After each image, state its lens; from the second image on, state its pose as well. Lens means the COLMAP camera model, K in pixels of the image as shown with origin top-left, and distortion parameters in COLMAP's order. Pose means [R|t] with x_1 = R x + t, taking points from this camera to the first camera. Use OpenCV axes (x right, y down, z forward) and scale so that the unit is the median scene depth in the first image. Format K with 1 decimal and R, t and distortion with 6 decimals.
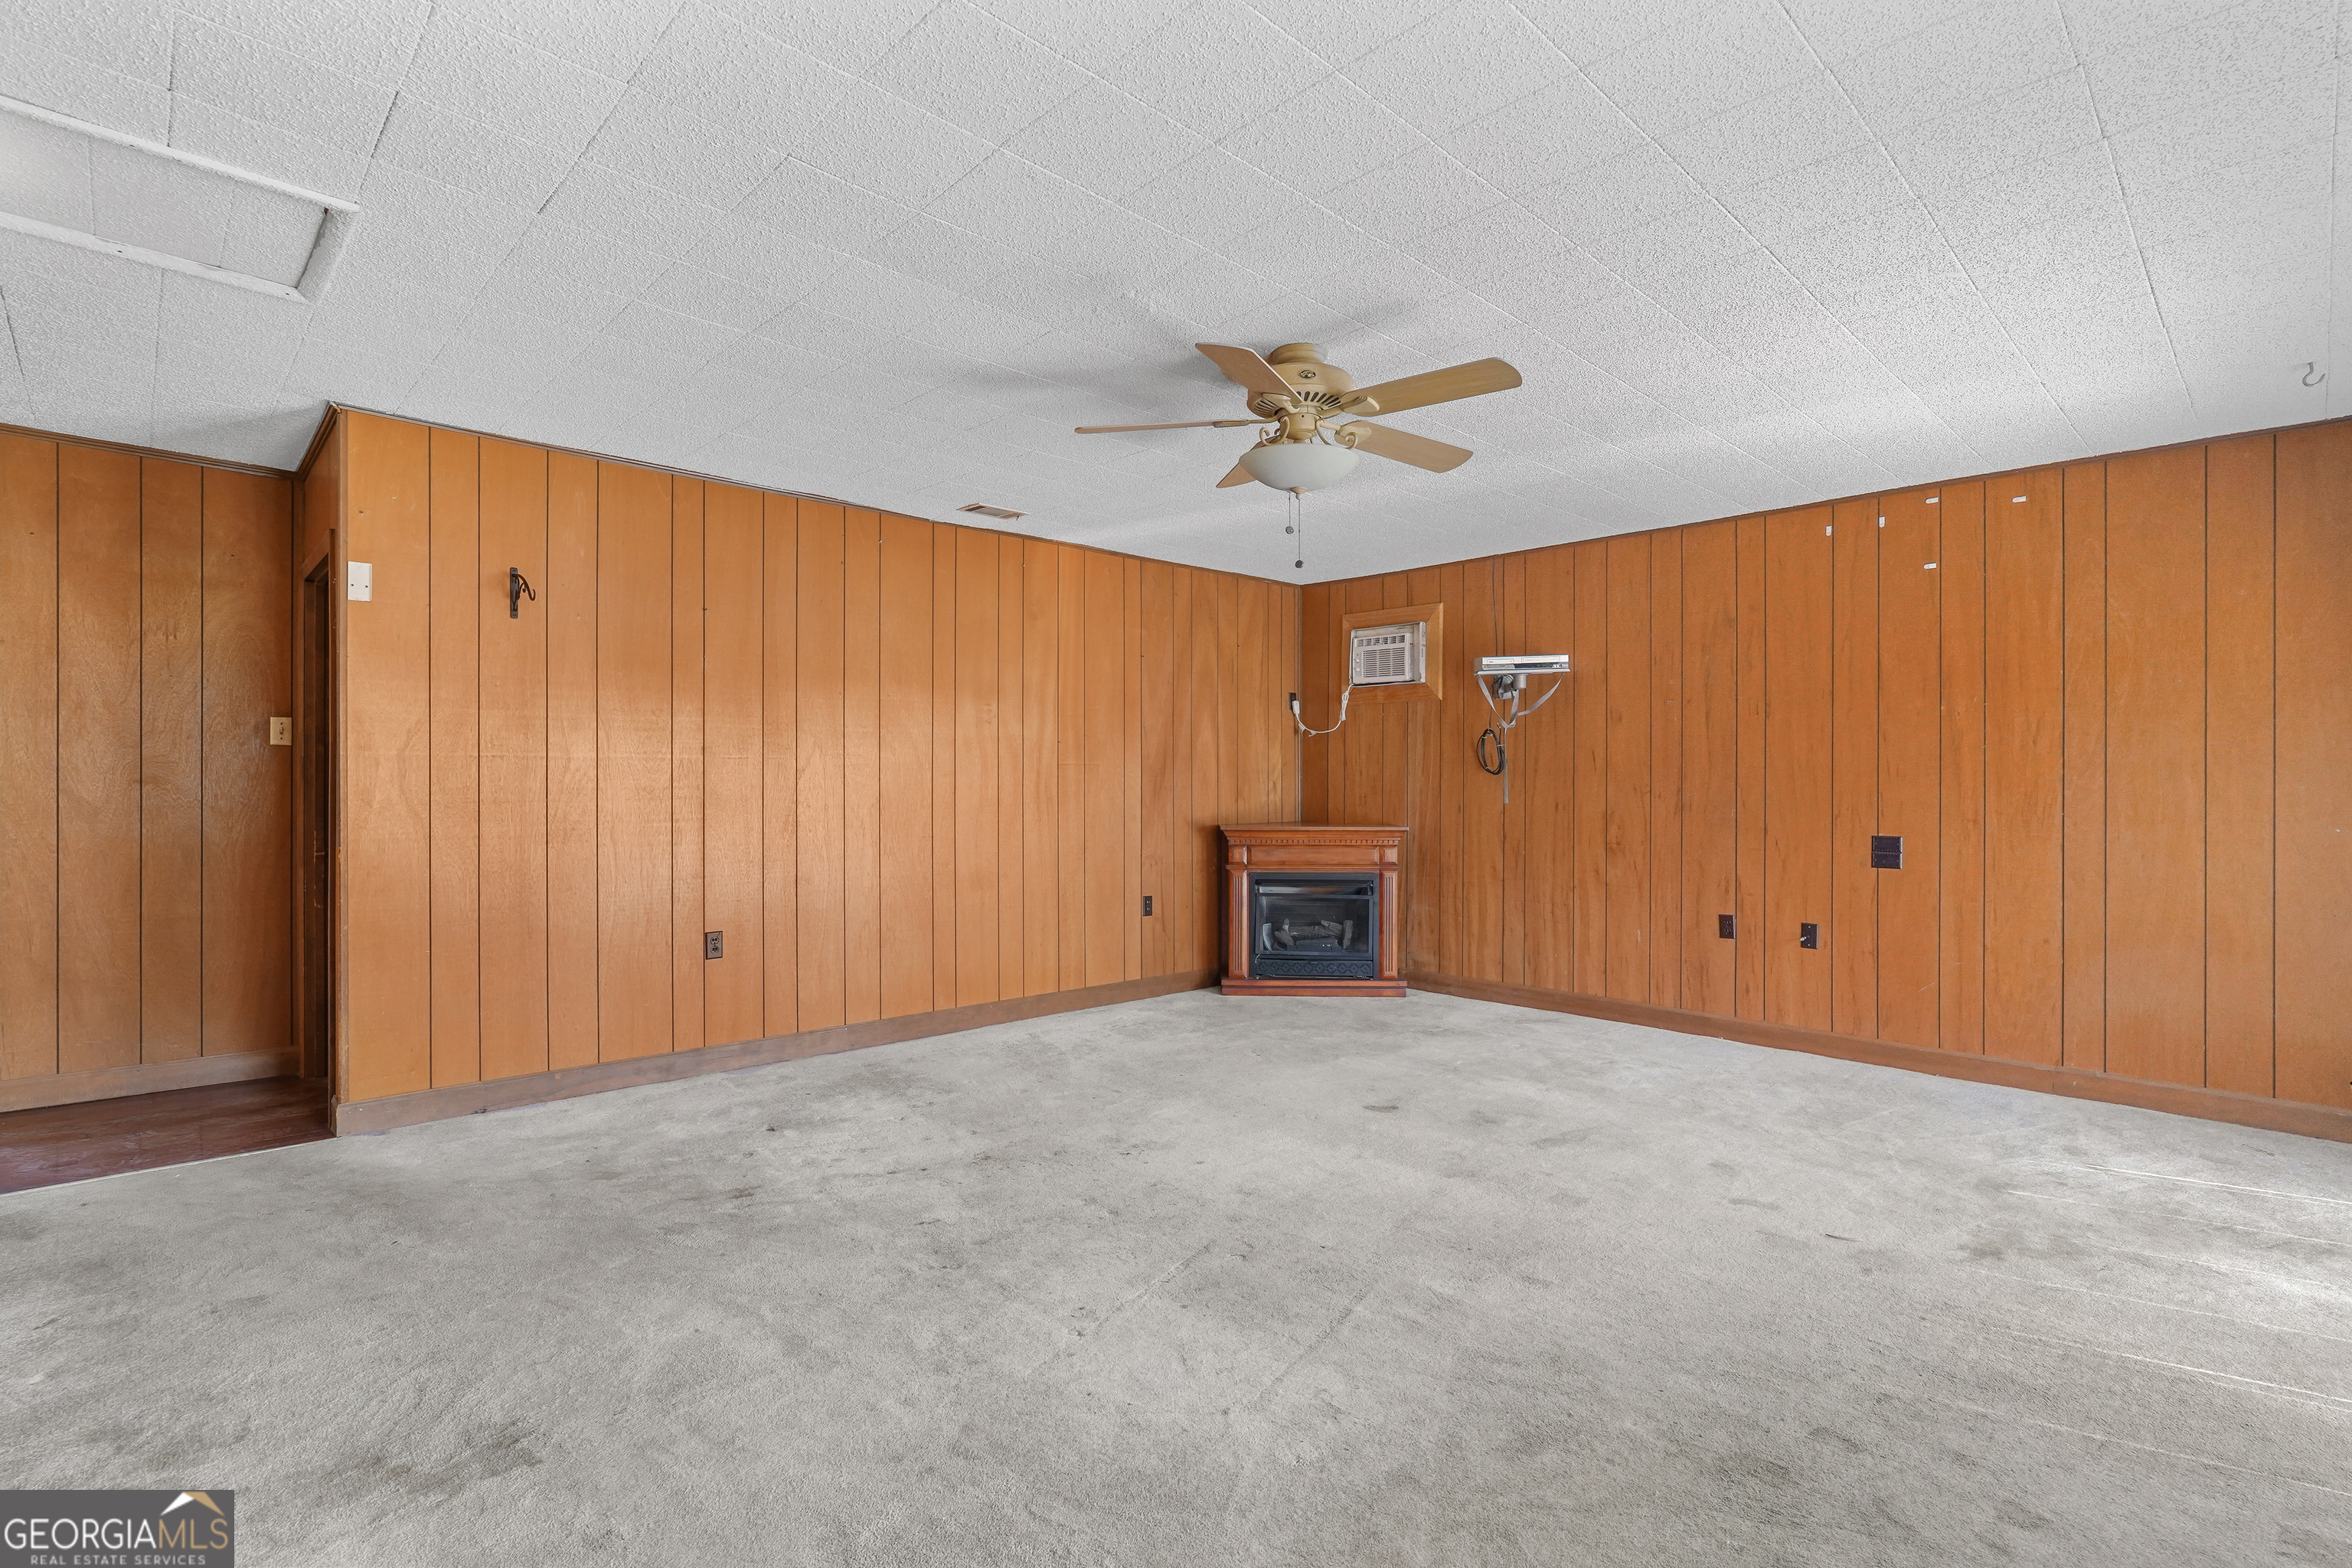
lens RADIAL K [[1139.8, 0, 1177.9], [0, 1139.8, 772.2], [0, 0, 1]] dist [0.001674, 0.000690]
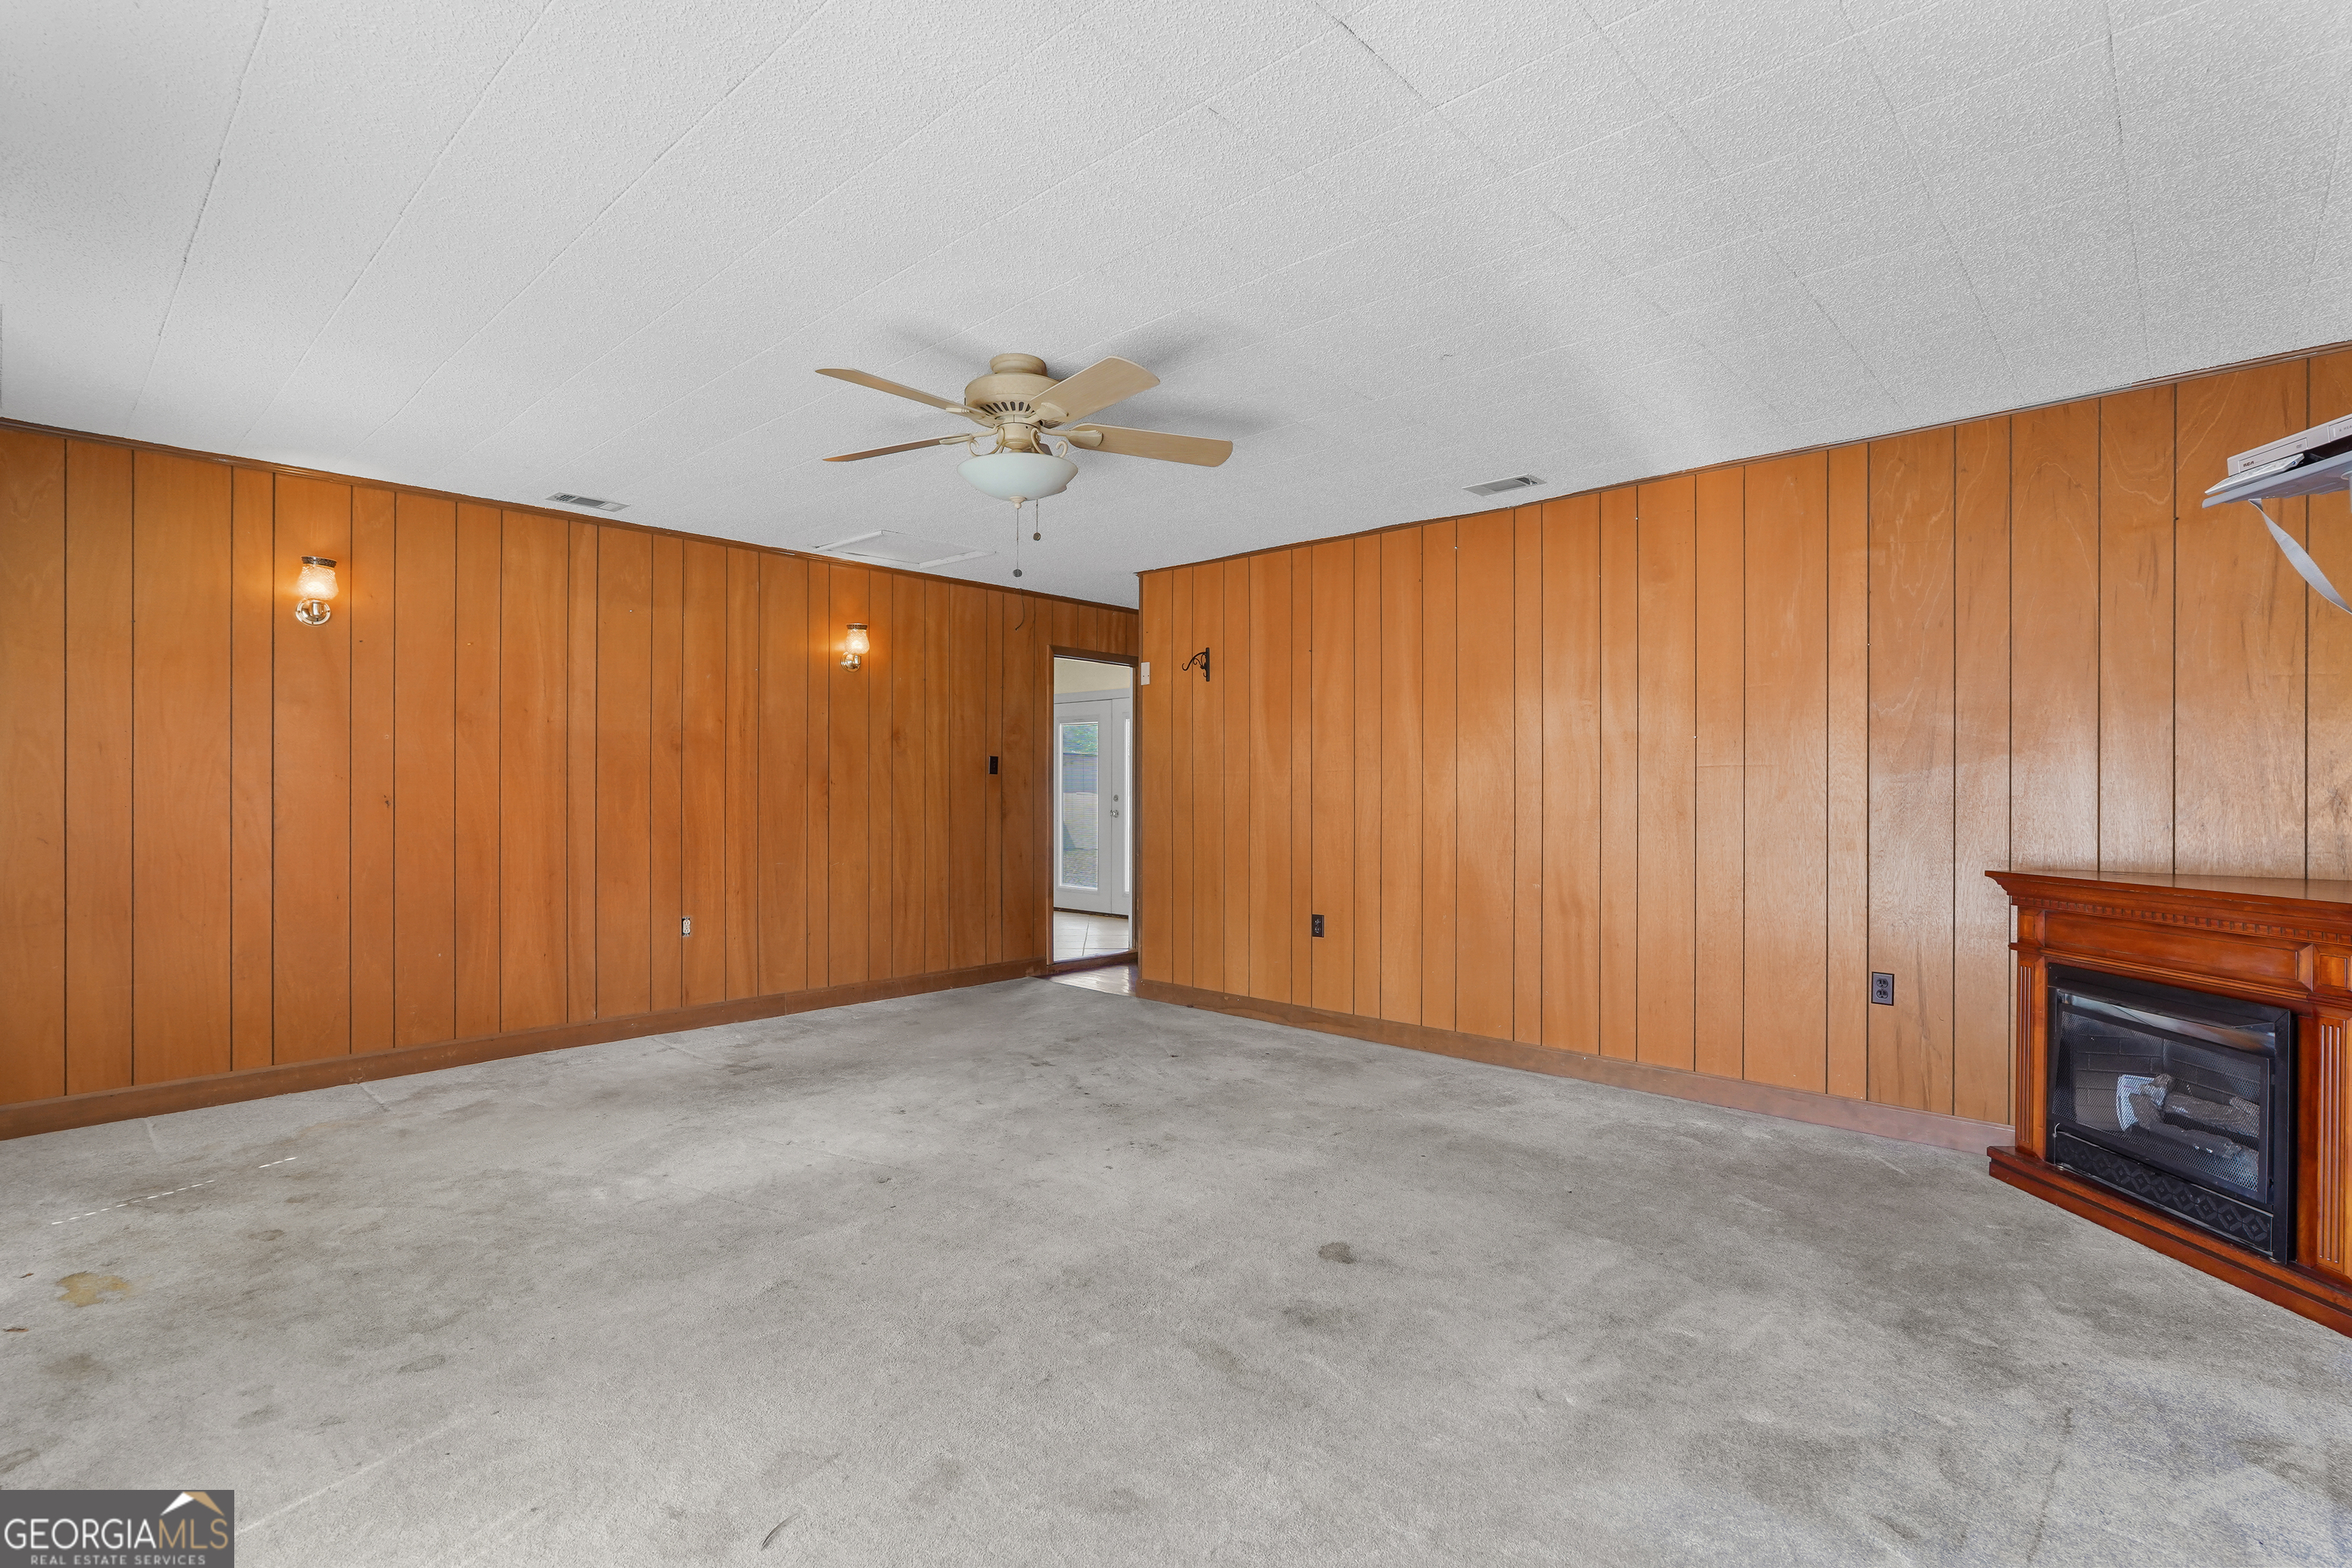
lens RADIAL K [[1139.8, 0, 1177.9], [0, 1139.8, 772.2], [0, 0, 1]] dist [0.001674, 0.000690]
pose [[0.050378, -0.022337, -0.998480, 0.590311], [-0.000838, 0.999749, -0.022408, 0.011878], [0.998730, 0.001965, 0.050347, 0.585208]]
